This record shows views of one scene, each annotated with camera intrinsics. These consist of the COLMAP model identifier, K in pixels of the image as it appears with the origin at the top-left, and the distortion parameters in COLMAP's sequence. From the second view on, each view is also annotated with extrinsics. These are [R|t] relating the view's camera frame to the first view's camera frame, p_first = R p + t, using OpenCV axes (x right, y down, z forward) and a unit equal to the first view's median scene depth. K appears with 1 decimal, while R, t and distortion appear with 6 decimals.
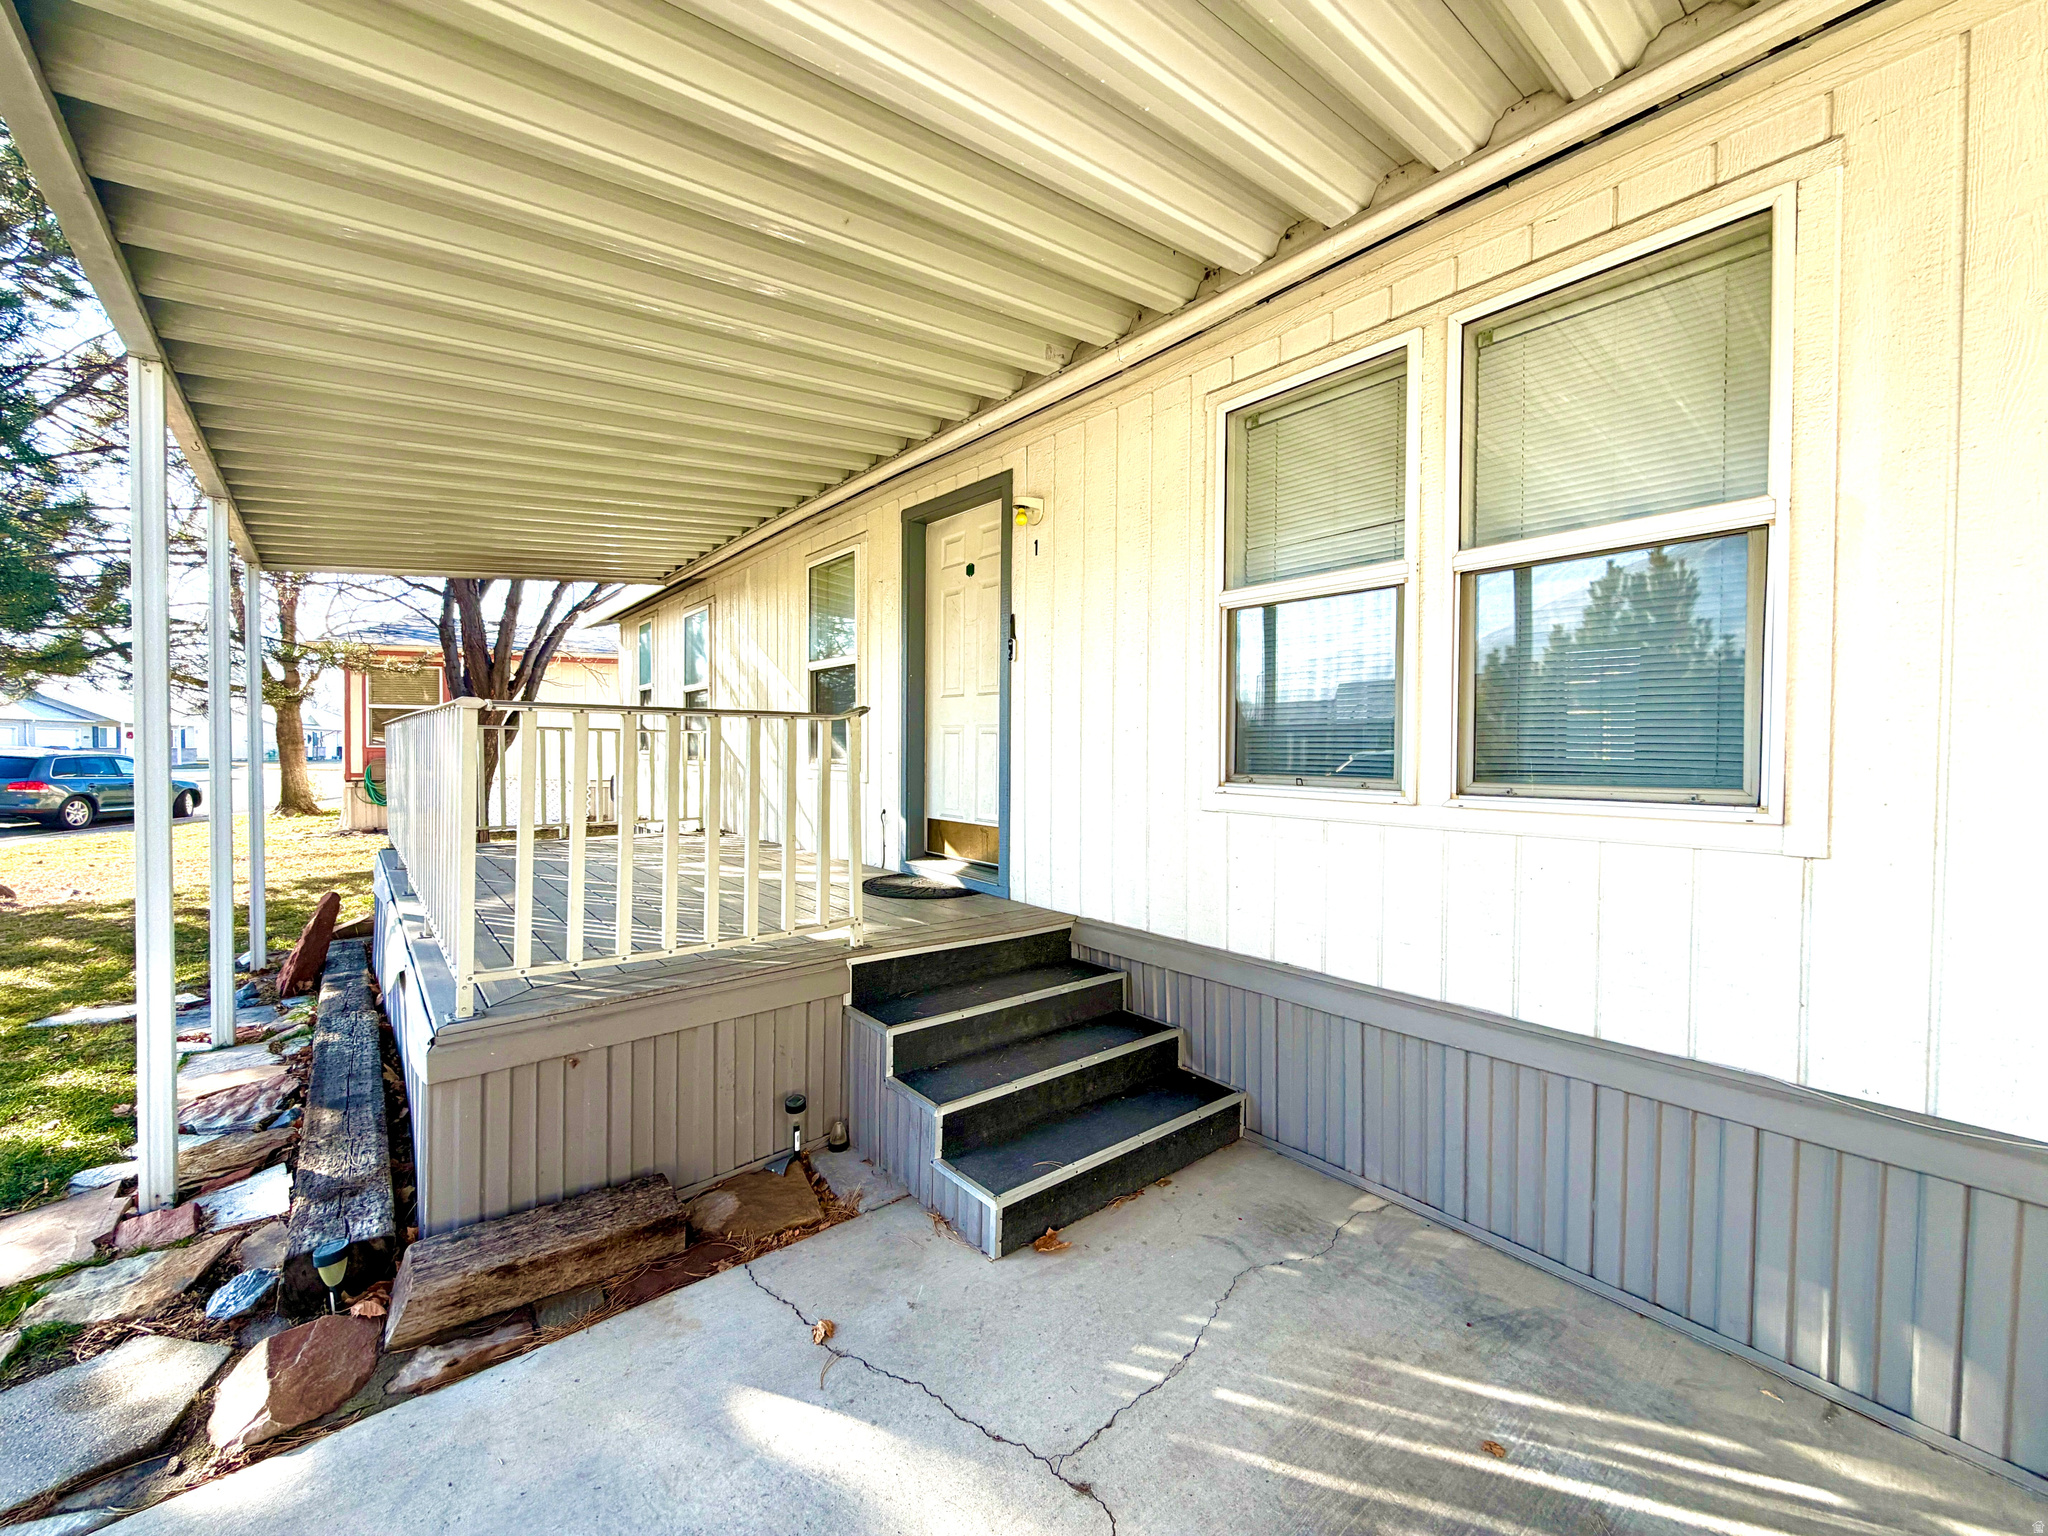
lens RADIAL K [[807.0, 0, 1024.0], [0, 807.0, 768.0], [0, 0, 1]] dist [-0.002488, -0.000089]
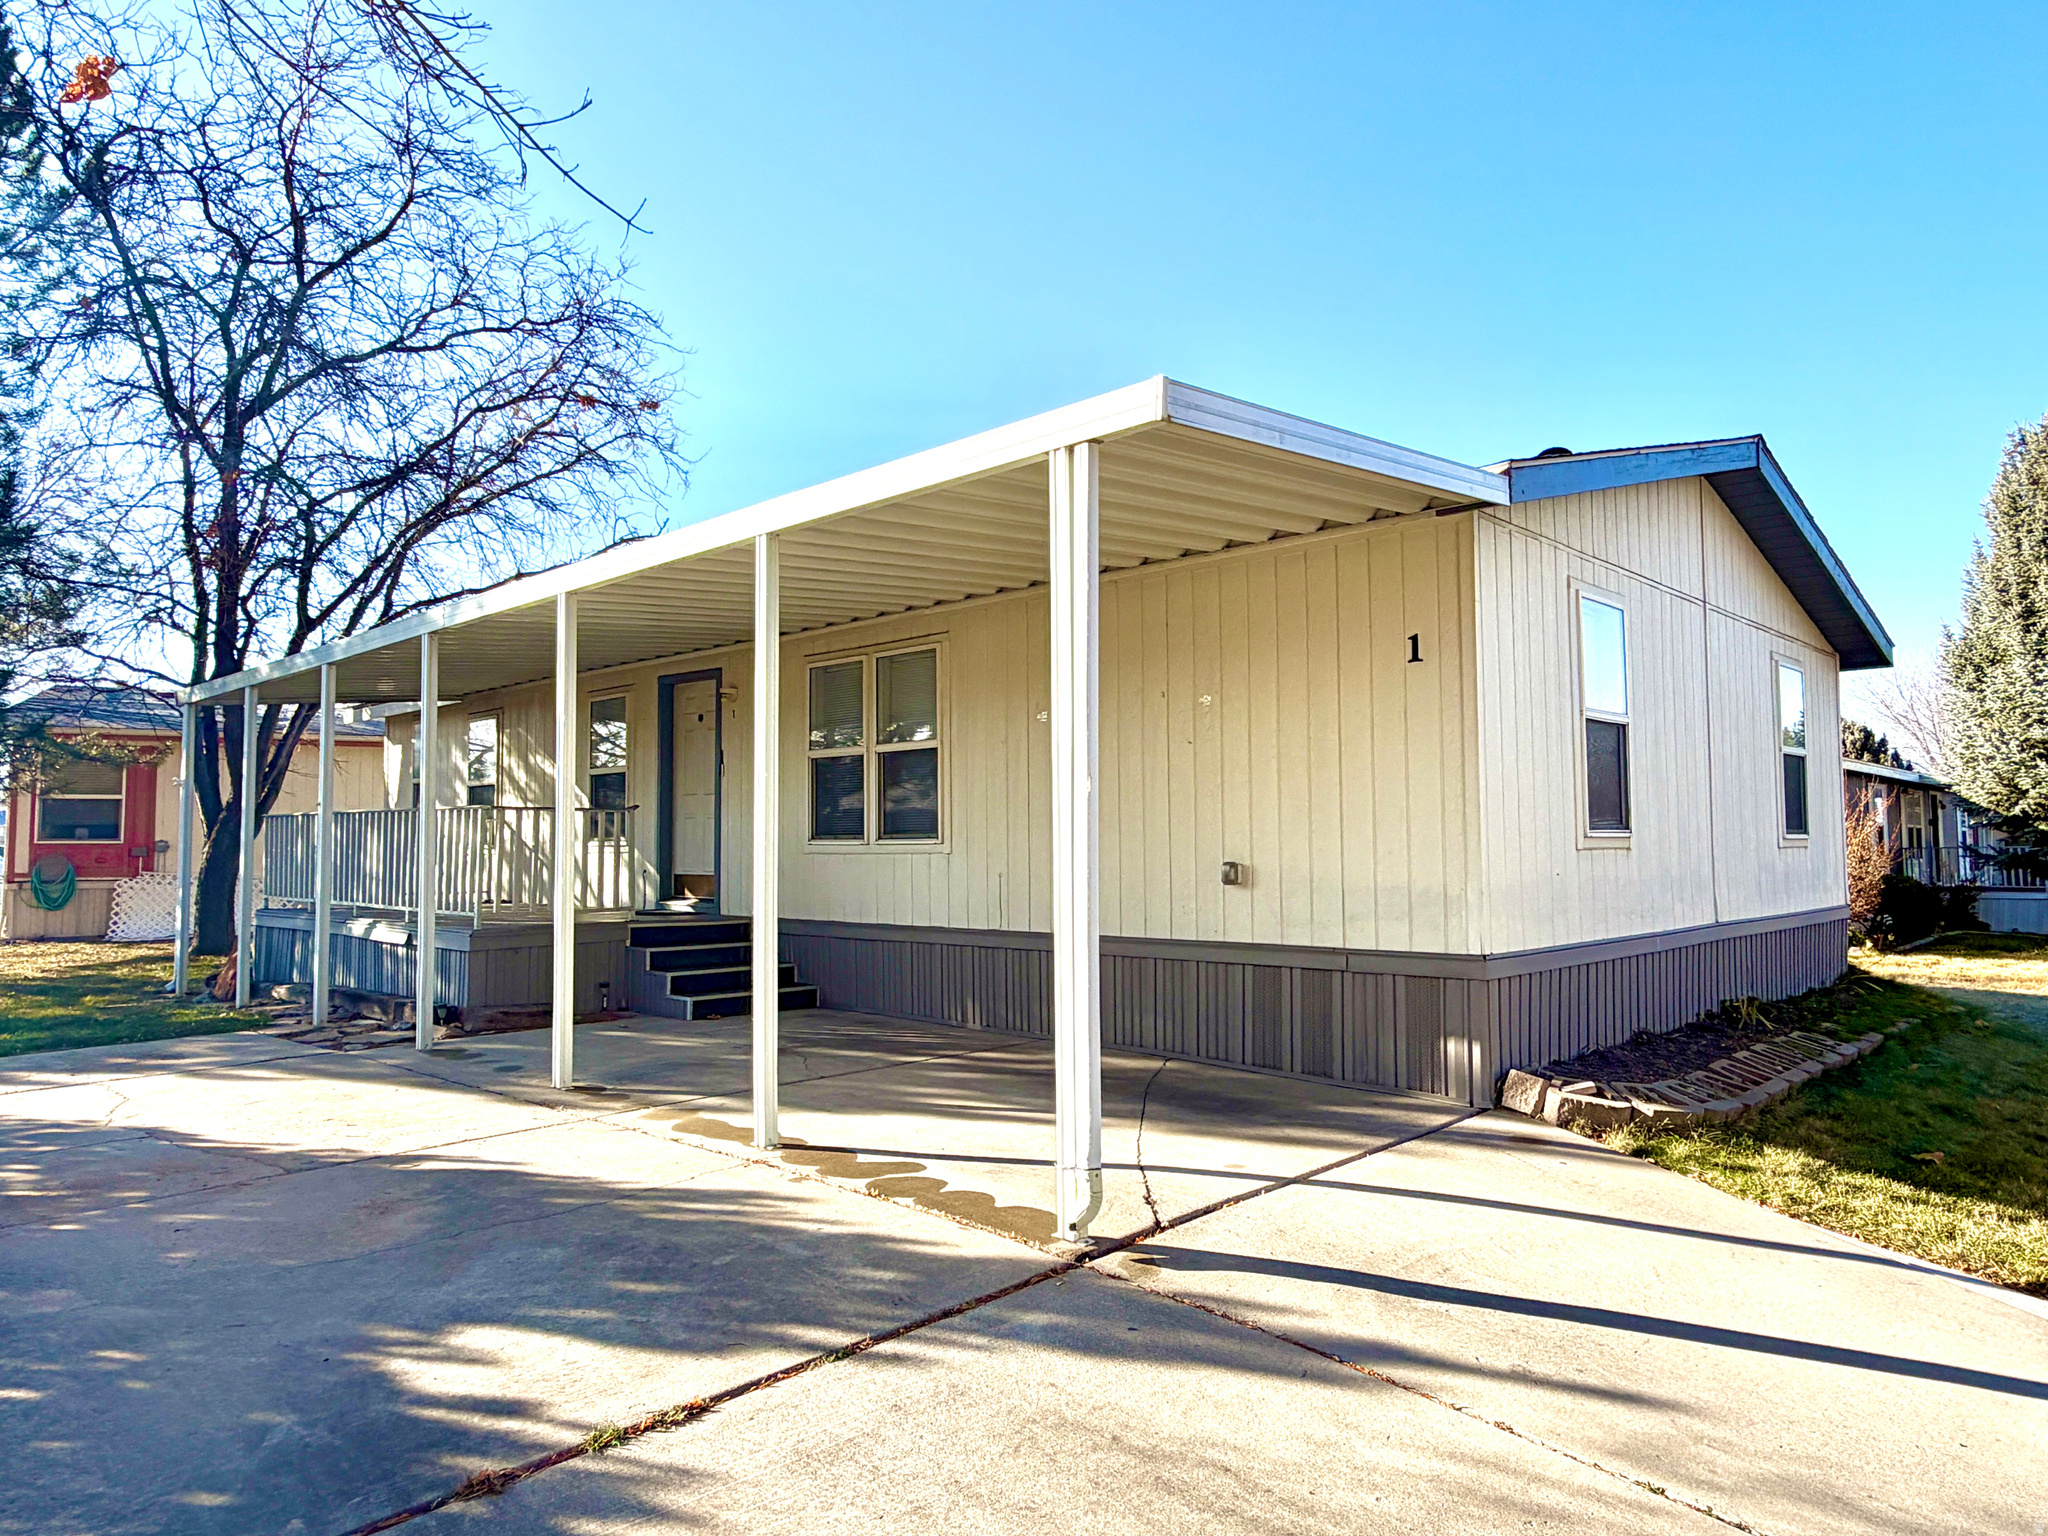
lens RADIAL K [[1305.1, 0, 1024.0], [0, 1305.1, 768.0], [0, 0, 1]] dist [0.000565, 0.000004]
pose [[0.993473, -0.005826, 0.113923, 0.313859], [0.015240, 0.996521, -0.081938, 0.090043], [-0.113049, 0.083139, 0.990105, -1.869844]]
